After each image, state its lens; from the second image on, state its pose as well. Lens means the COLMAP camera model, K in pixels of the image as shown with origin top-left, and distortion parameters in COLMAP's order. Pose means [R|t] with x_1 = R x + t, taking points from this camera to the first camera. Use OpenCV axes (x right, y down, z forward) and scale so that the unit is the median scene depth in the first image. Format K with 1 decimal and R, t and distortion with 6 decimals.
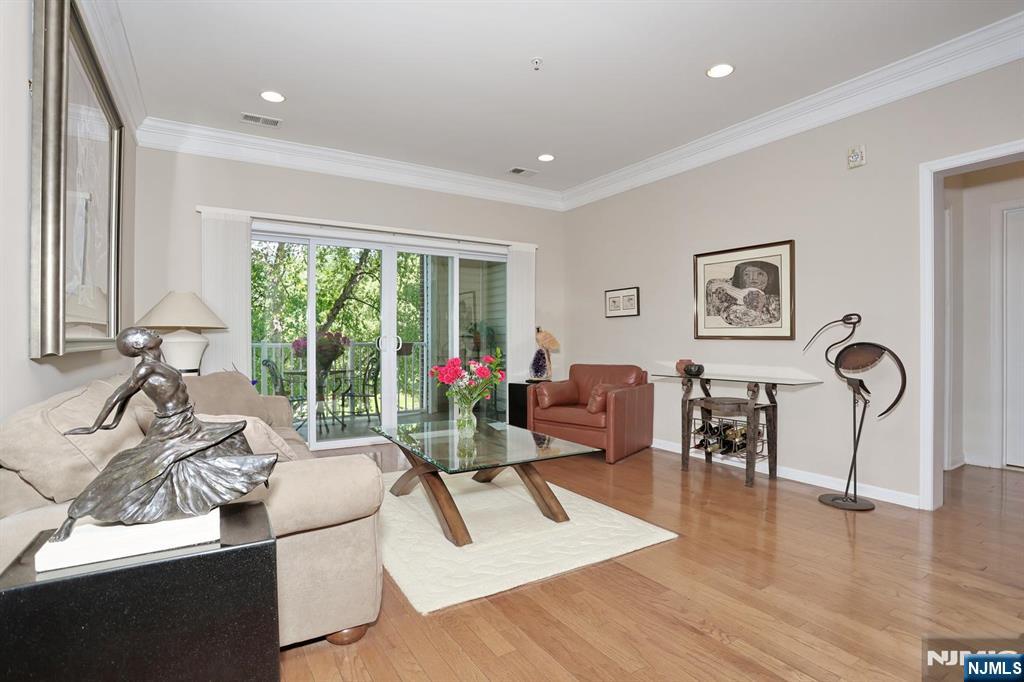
lens RADIAL K [[509.8, 0, 511.8], [0, 509.8, 339.1], [0, 0, 1]] dist [-0.031564, 0.001456]
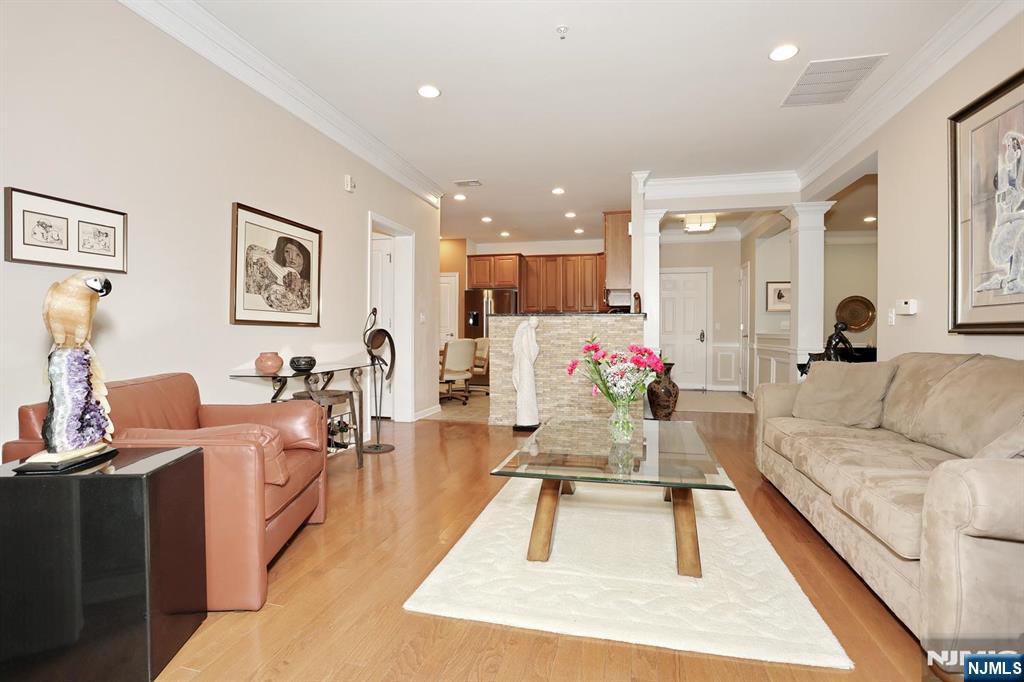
lens RADIAL K [[509.8, 0, 511.8], [0, 509.8, 339.1], [0, 0, 1]] dist [-0.031564, 0.001456]
pose [[-0.707387, -0.010457, 0.706749, -0.435667], [-0.000373, 0.999896, 0.014421, 0.011147], [-0.706826, 0.009937, -0.707318, 1.361645]]
